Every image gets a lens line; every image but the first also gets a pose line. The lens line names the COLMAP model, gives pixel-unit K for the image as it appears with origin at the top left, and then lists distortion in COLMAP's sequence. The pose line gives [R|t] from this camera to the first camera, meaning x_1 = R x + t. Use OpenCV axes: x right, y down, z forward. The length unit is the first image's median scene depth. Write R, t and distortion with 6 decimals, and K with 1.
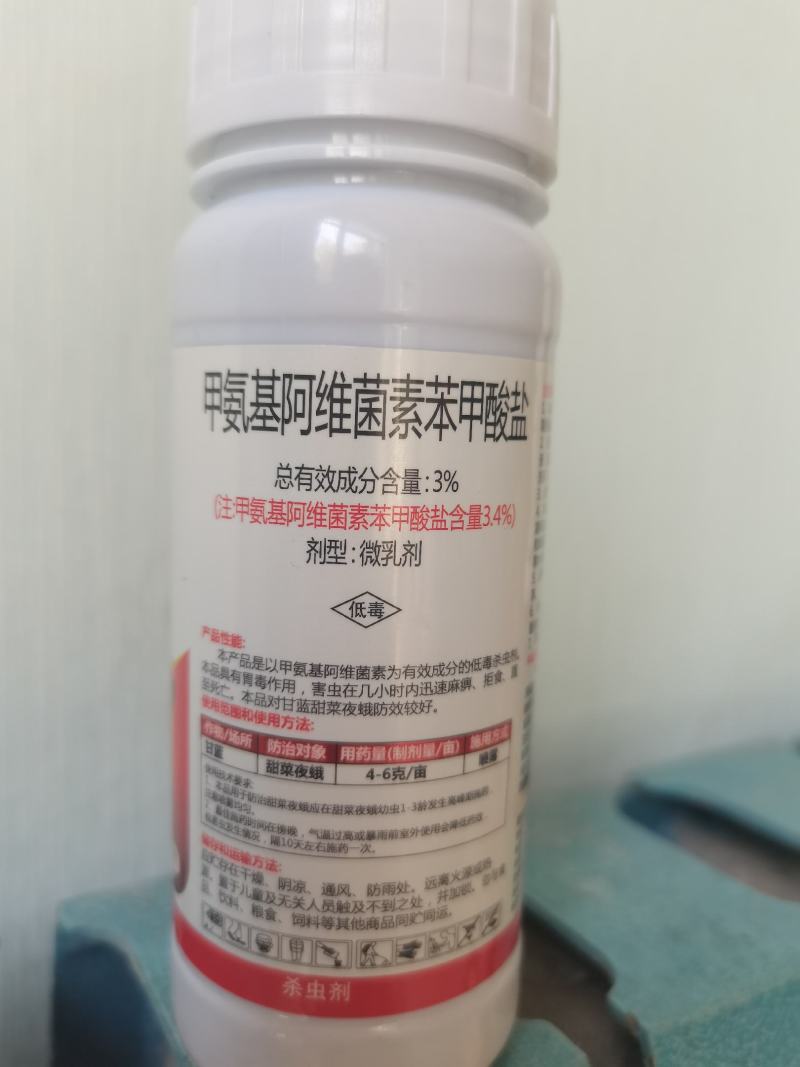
lens RADIAL K [[865.1, 0, 390.0], [0, 865.1, 530.8], [0, 0, 1]] dist [-0.014786, -0.060586]
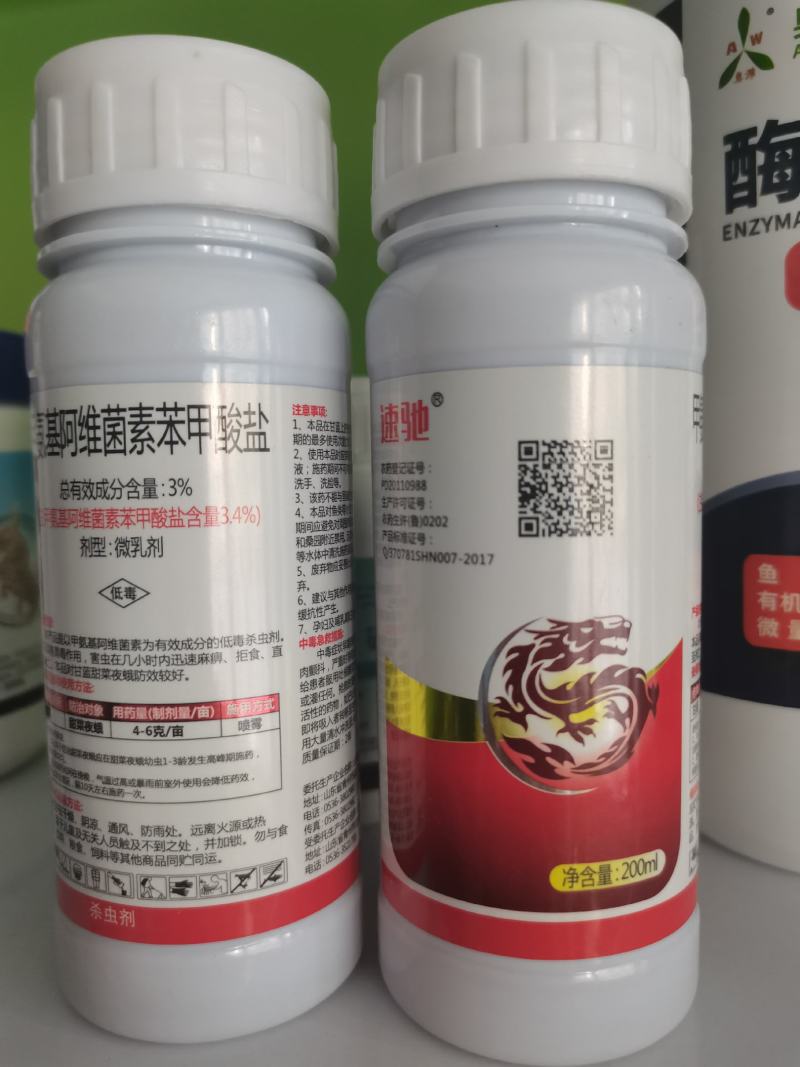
lens RADIAL K [[865.1, 0, 390.0], [0, 865.1, 530.8], [0, 0, 1]] dist [-0.014786, -0.060586]
pose [[0.958276, -0.038696, -0.283214, 0.679708], [0.016661, 0.996671, -0.079804, 0.105113], [0.285360, 0.071755, 0.955731, -0.080544]]
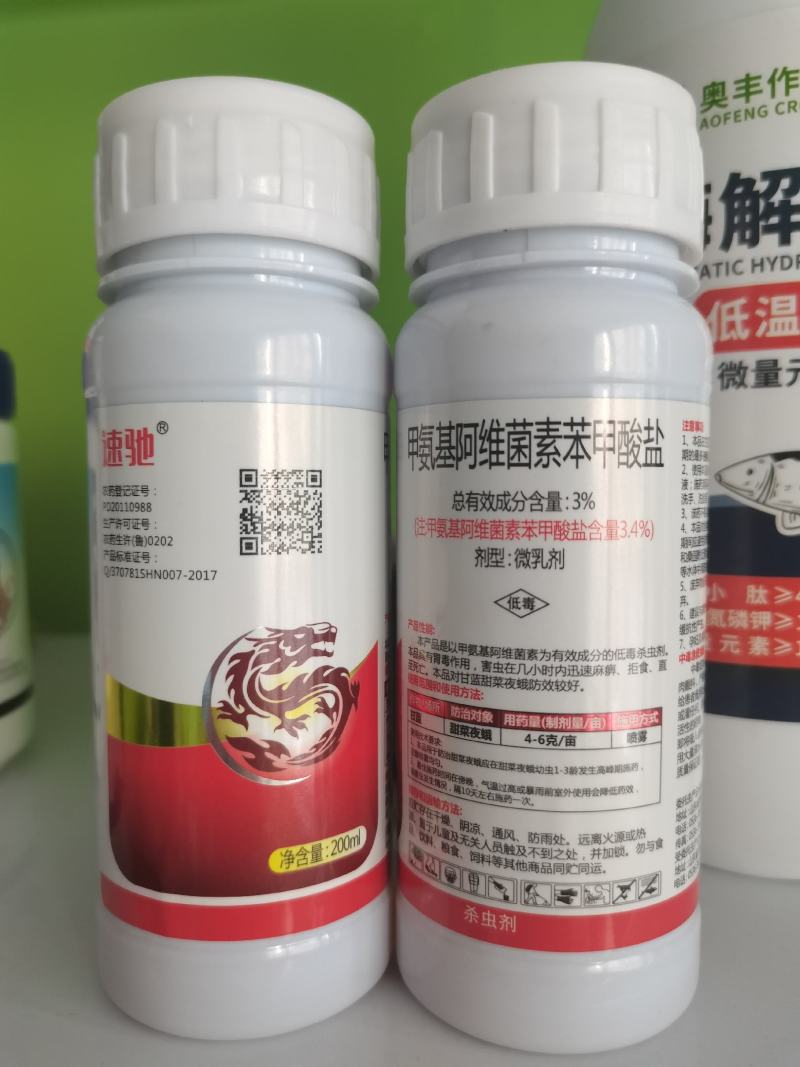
lens RADIAL K [[865.1, 0, 390.0], [0, 865.1, 530.8], [0, 0, 1]] dist [-0.014786, -0.060586]
pose [[0.923193, -0.021396, -0.383741, 0.278057], [-0.013949, 0.995926, -0.089086, 0.098808], [0.384084, 0.087597, 0.919133, -0.243649]]
